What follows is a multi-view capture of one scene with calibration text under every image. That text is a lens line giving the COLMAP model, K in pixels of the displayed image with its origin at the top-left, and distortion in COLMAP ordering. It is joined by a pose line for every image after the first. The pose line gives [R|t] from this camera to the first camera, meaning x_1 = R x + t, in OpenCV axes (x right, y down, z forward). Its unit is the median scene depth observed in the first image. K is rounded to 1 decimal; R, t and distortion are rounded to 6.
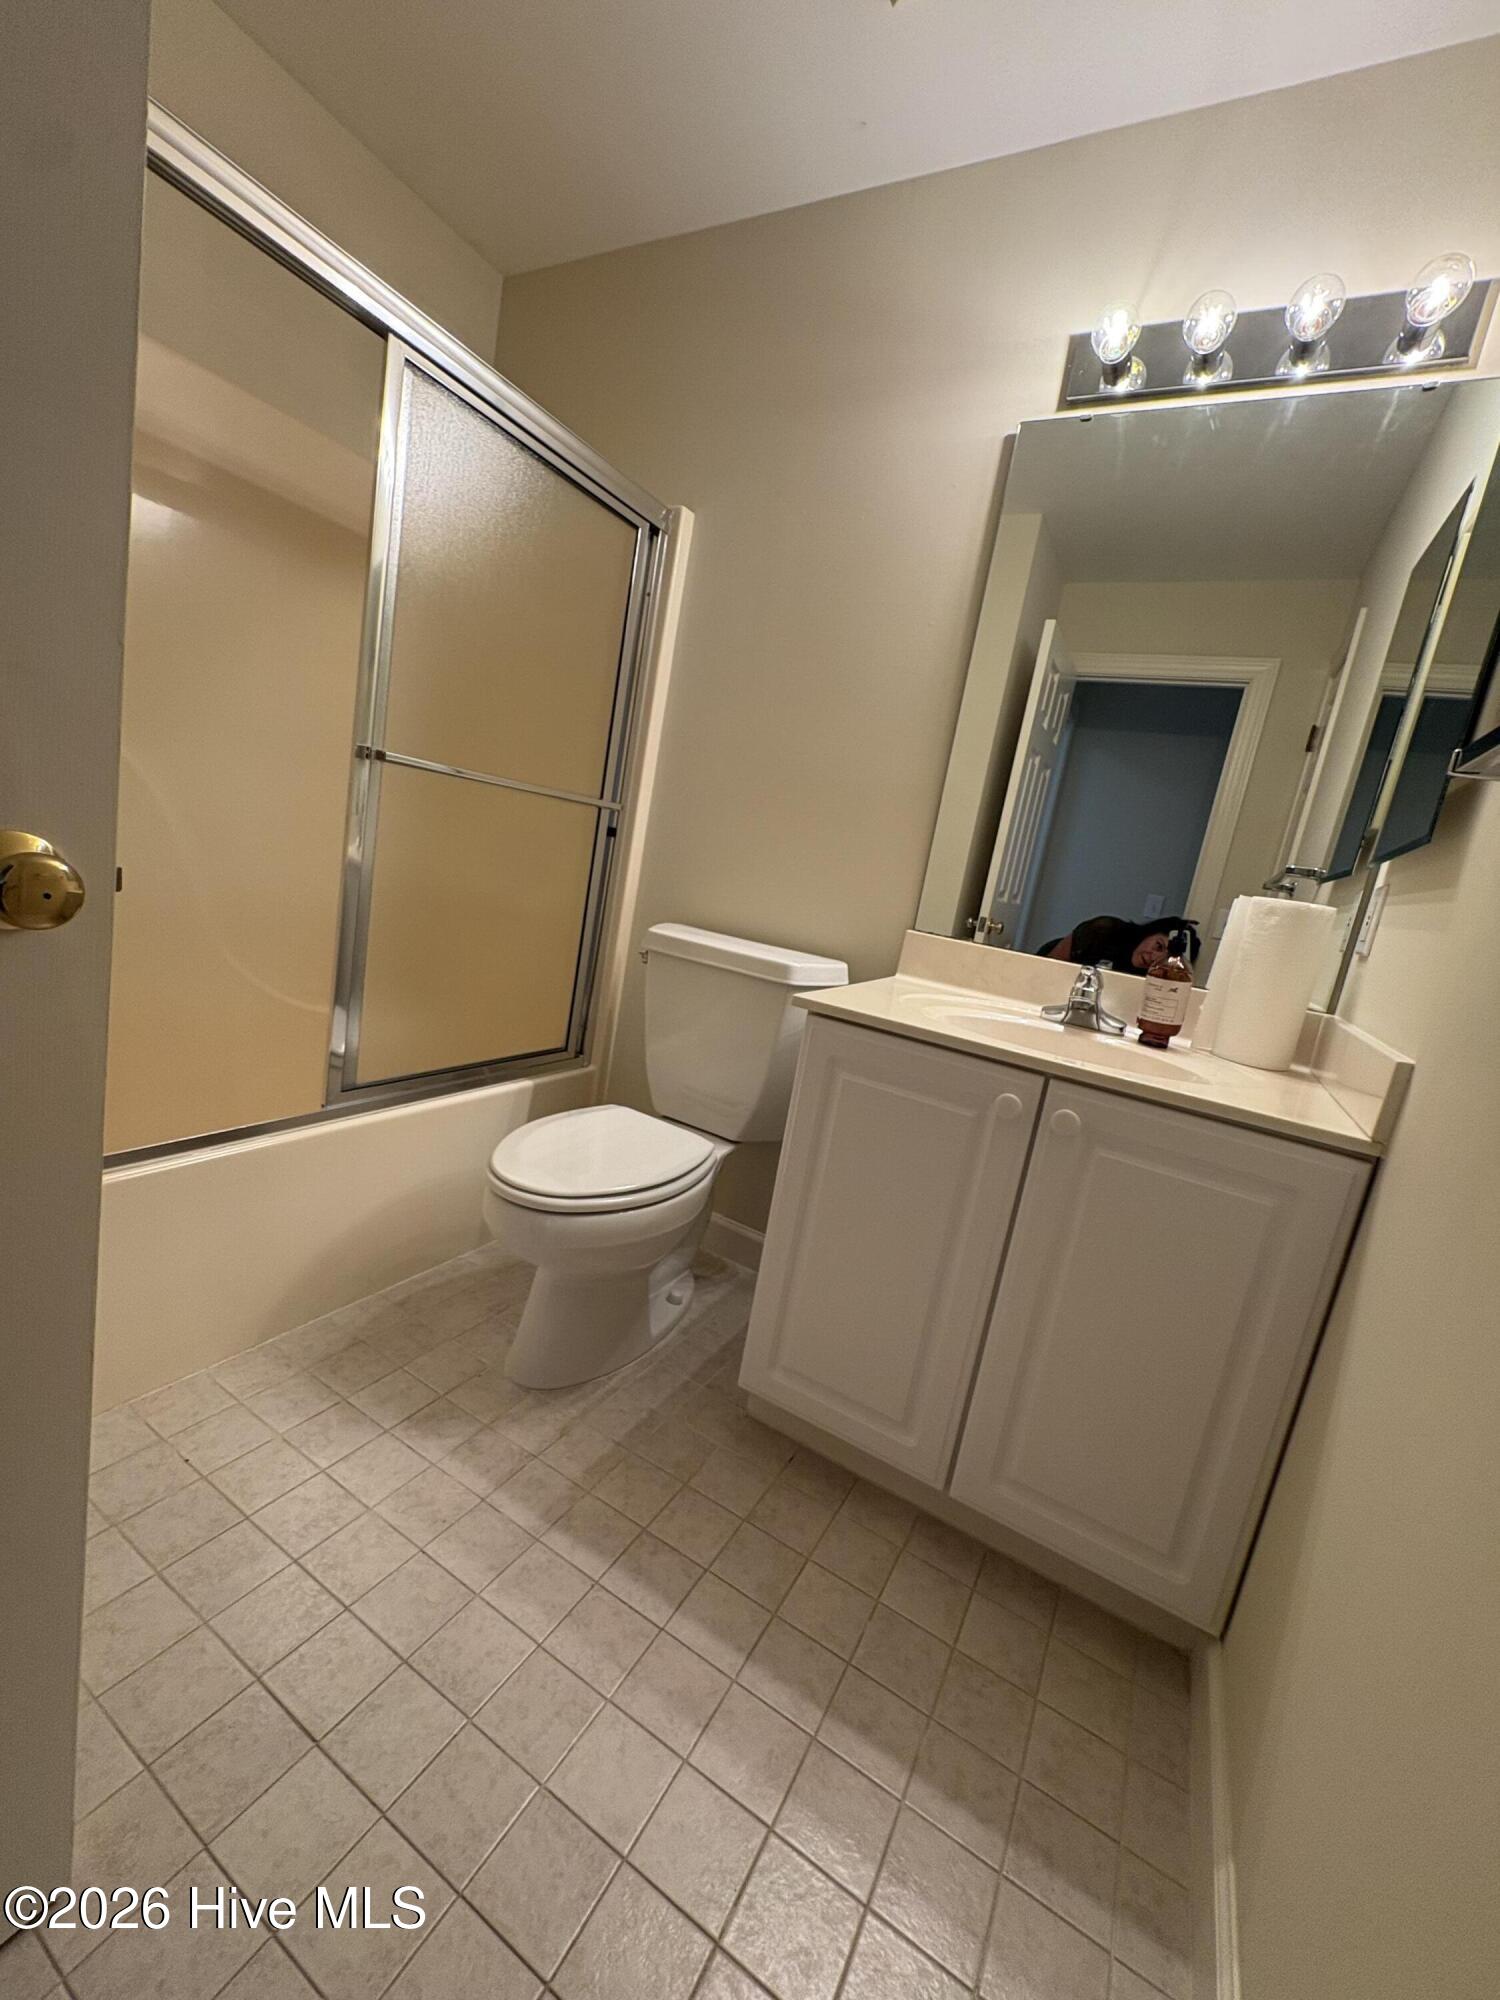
lens RADIAL K [[798.6, 0, 751.9], [0, 798.6, 999.3], [0, 0, 1]] dist [-0.001033, 0.000585]
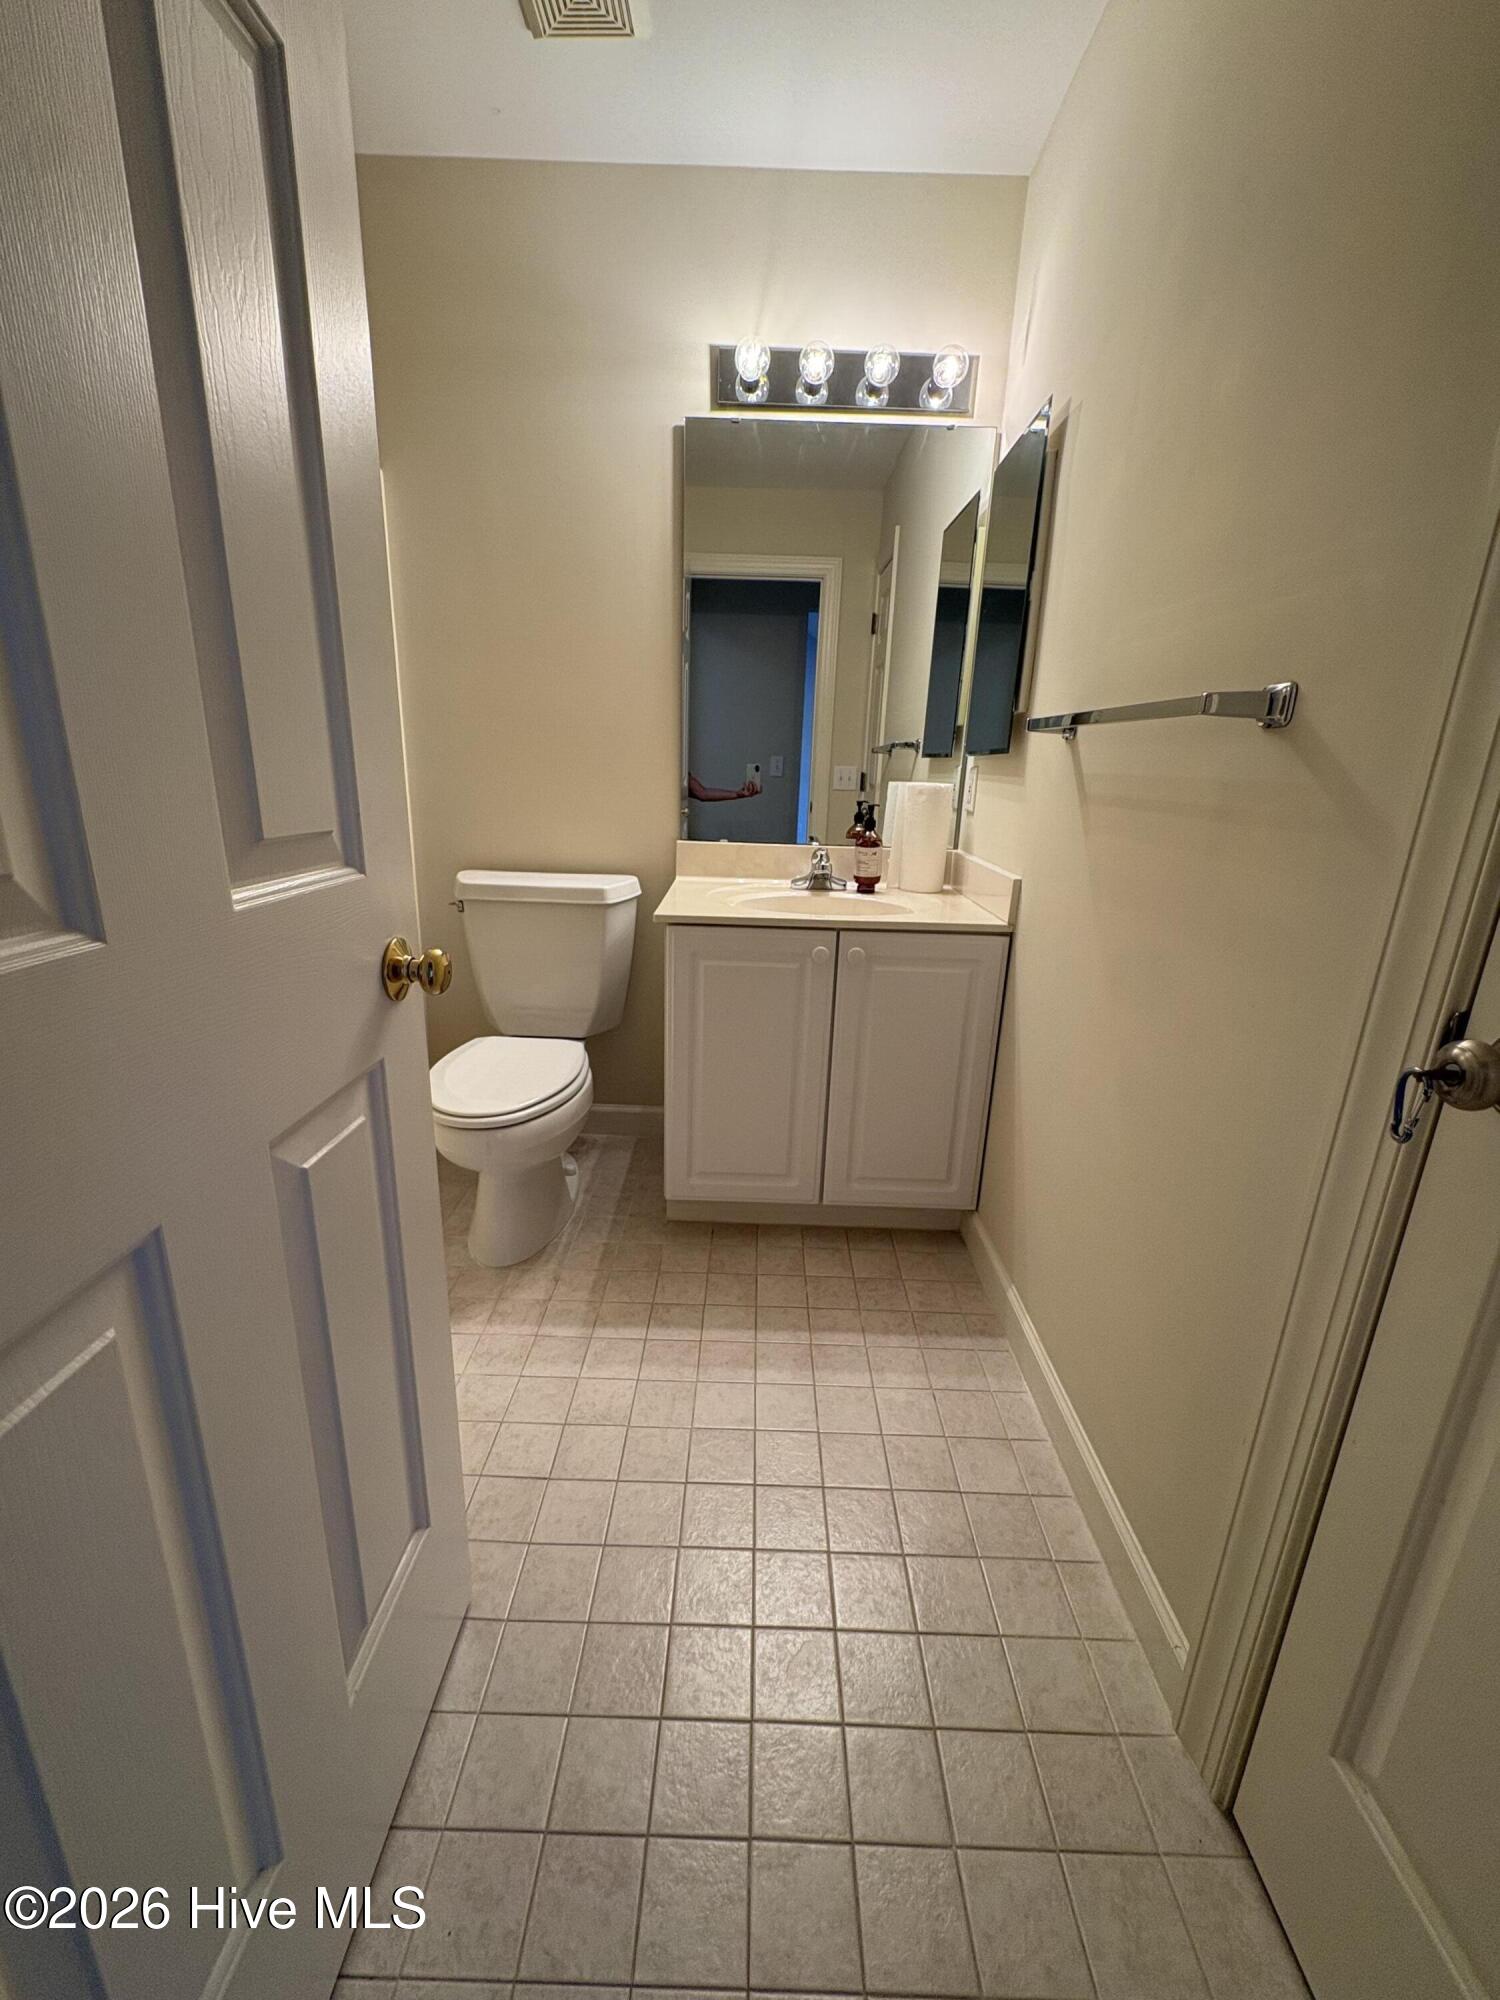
lens RADIAL K [[798.6, 0, 747.8], [0, 798.6, 998.9], [0, 0, 1]] dist [-0.001033, 0.000585]
pose [[0.871979, -0.268503, 0.409339, -0.381299], [0.199102, 0.958398, 0.204527, -0.107274], [-0.447226, -0.096843, 0.889163, -0.268217]]
